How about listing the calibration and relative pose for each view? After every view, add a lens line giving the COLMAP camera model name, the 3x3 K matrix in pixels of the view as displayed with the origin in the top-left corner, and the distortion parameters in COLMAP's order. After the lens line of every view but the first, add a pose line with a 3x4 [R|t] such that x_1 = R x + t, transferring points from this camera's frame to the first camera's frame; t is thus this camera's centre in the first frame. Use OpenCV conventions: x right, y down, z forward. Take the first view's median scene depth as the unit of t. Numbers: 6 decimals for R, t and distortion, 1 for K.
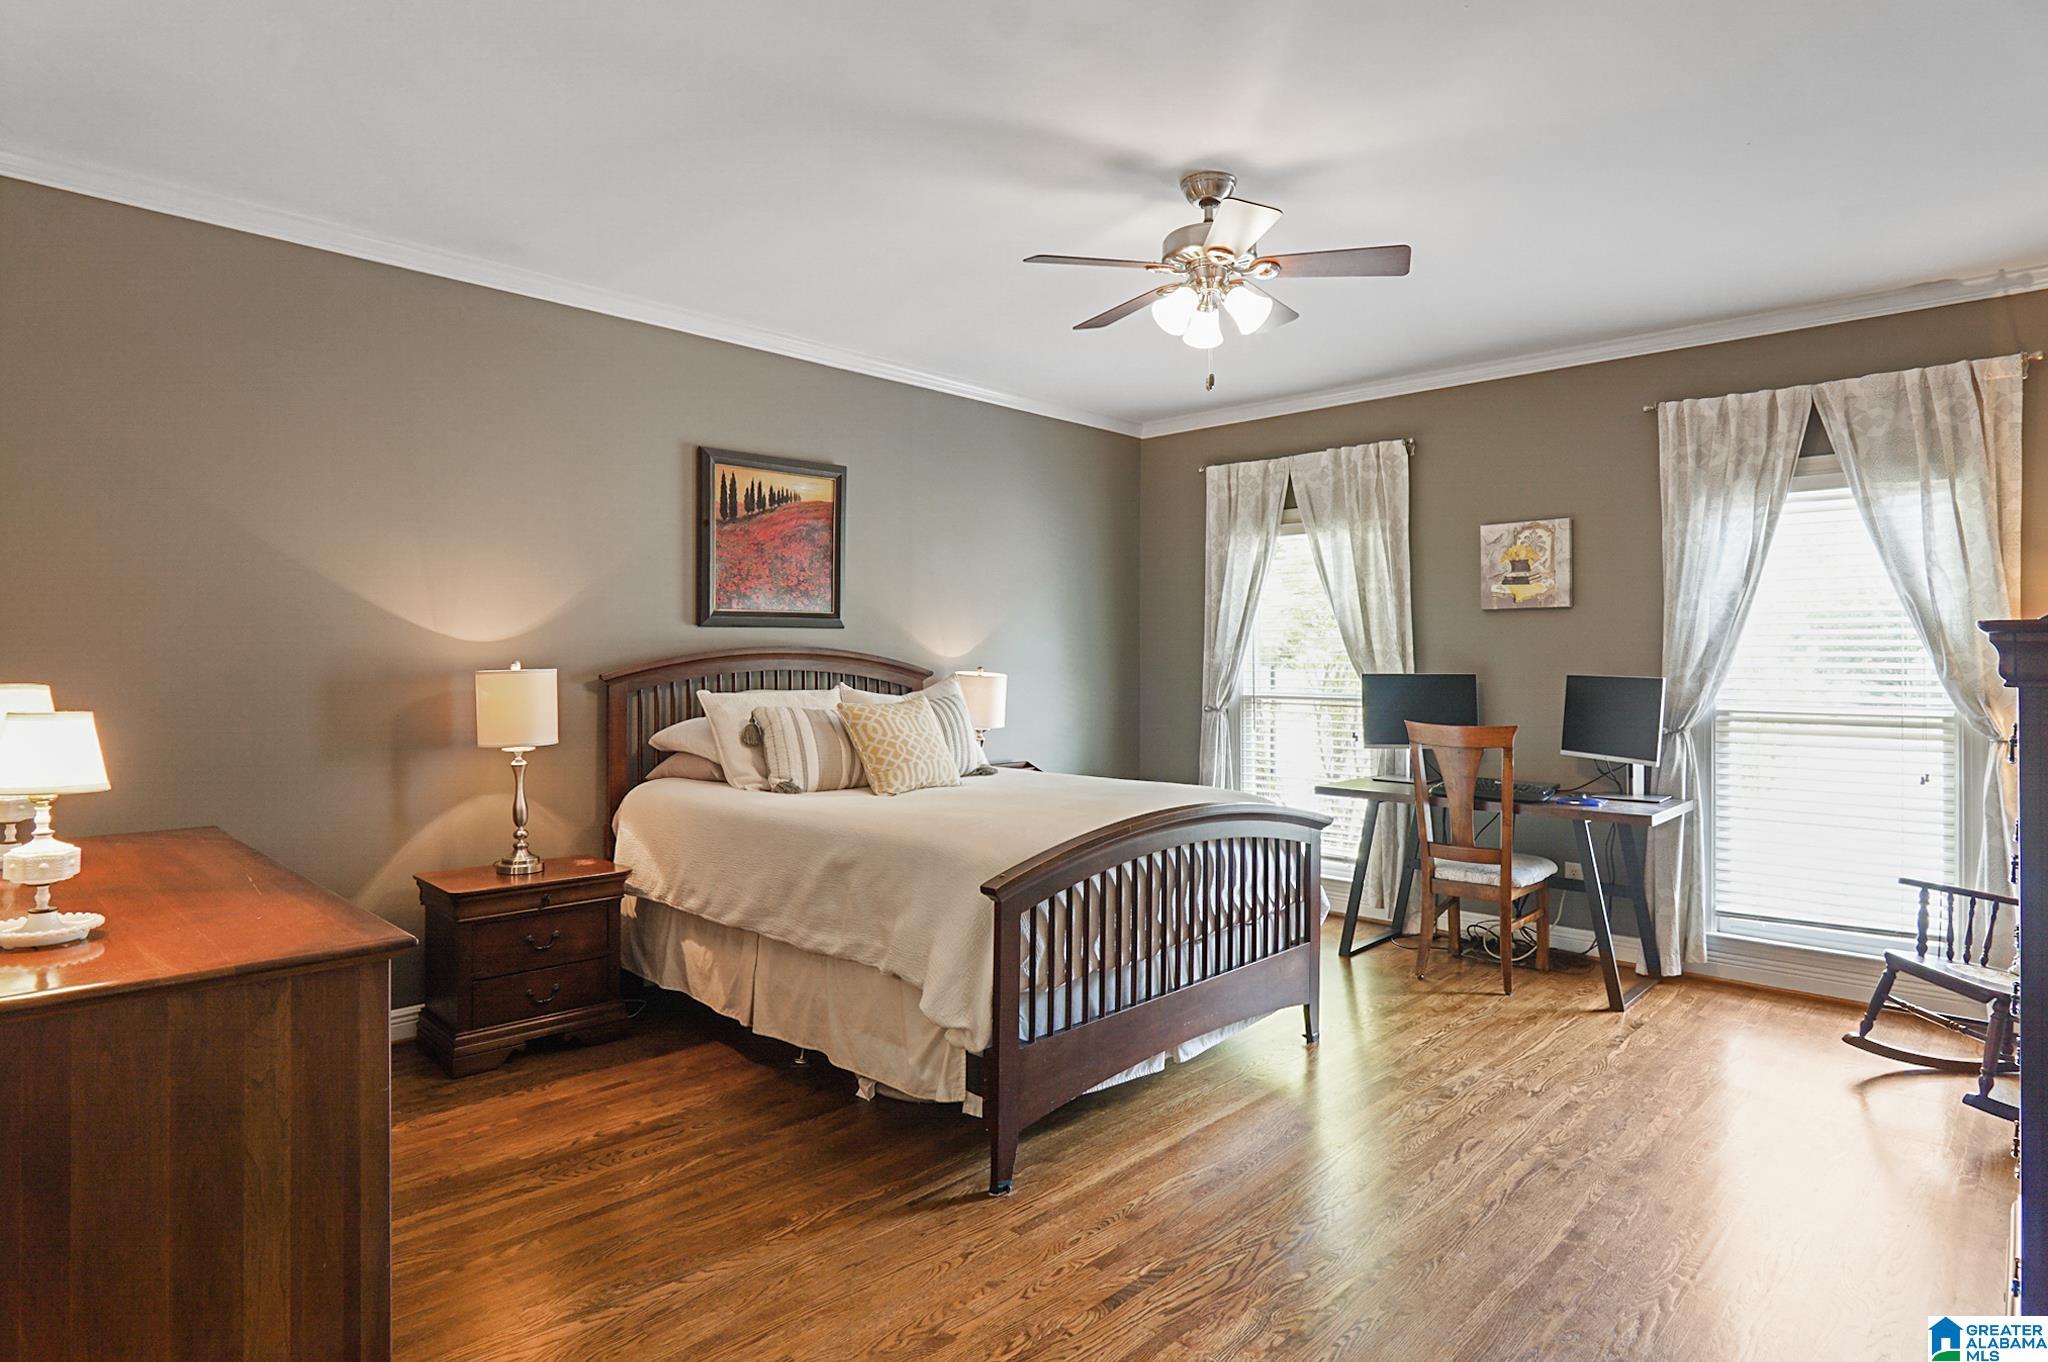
lens RADIAL K [[1119.3, 0, 960.6], [0, 1119.3, 651.4], [0, 0, 1]] dist [-0.033757, 0.003634]
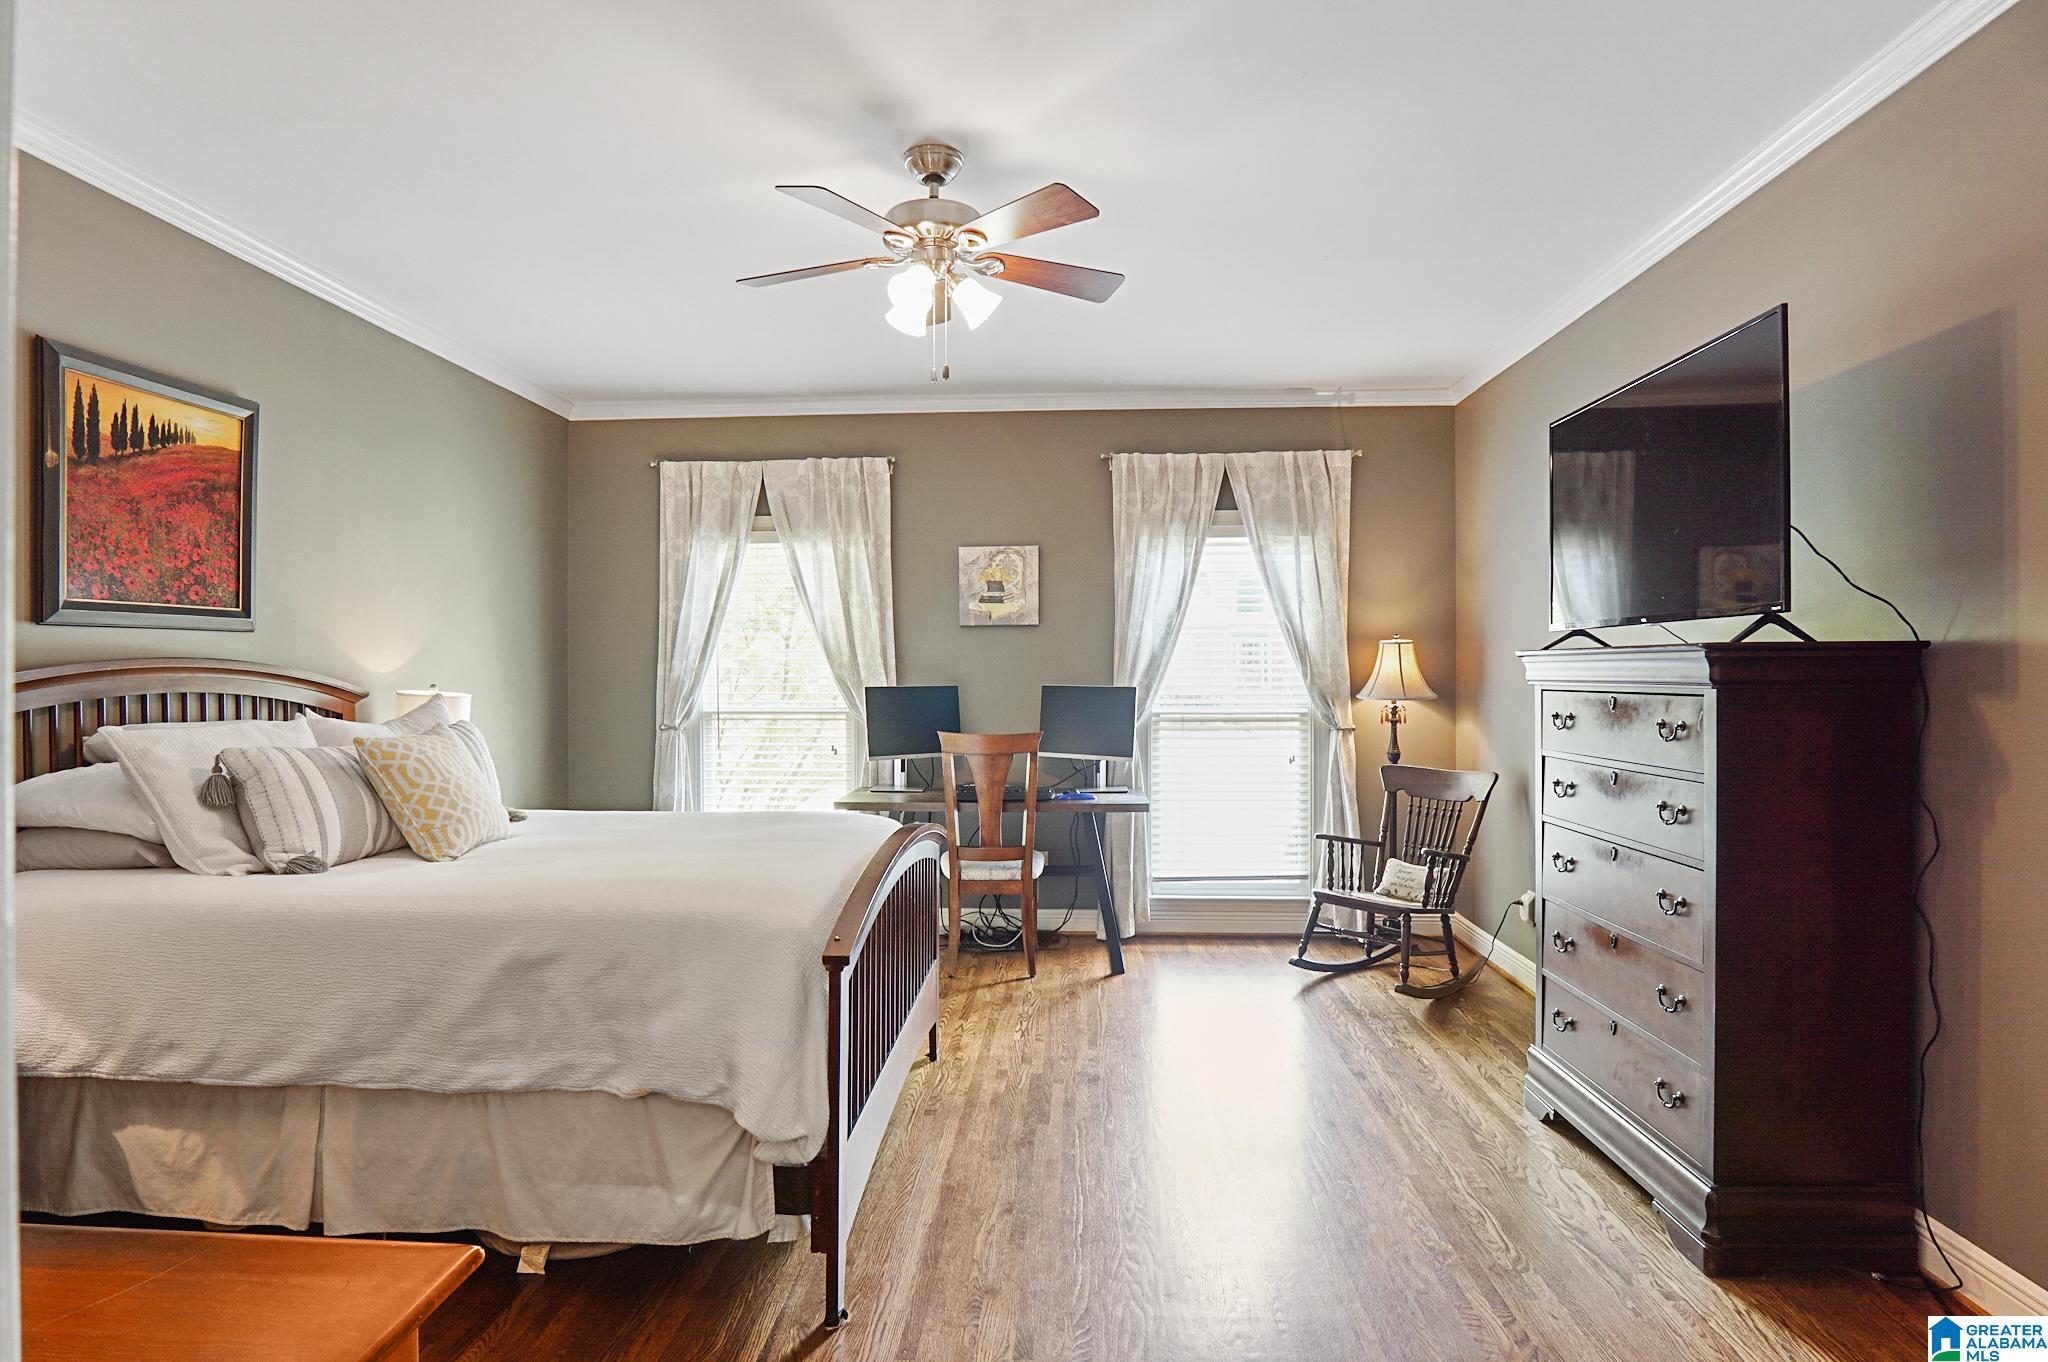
lens RADIAL K [[1119.3, 0, 1014.2], [0, 1119.3, 681.1], [0, 0, 1]] dist [-0.033757, 0.003634]
pose [[0.740999, -0.010053, 0.671430, -0.268117], [0.000191, 0.999891, 0.014760, 0.000333], [-0.671506, -0.010809, 0.740921, 0.201707]]
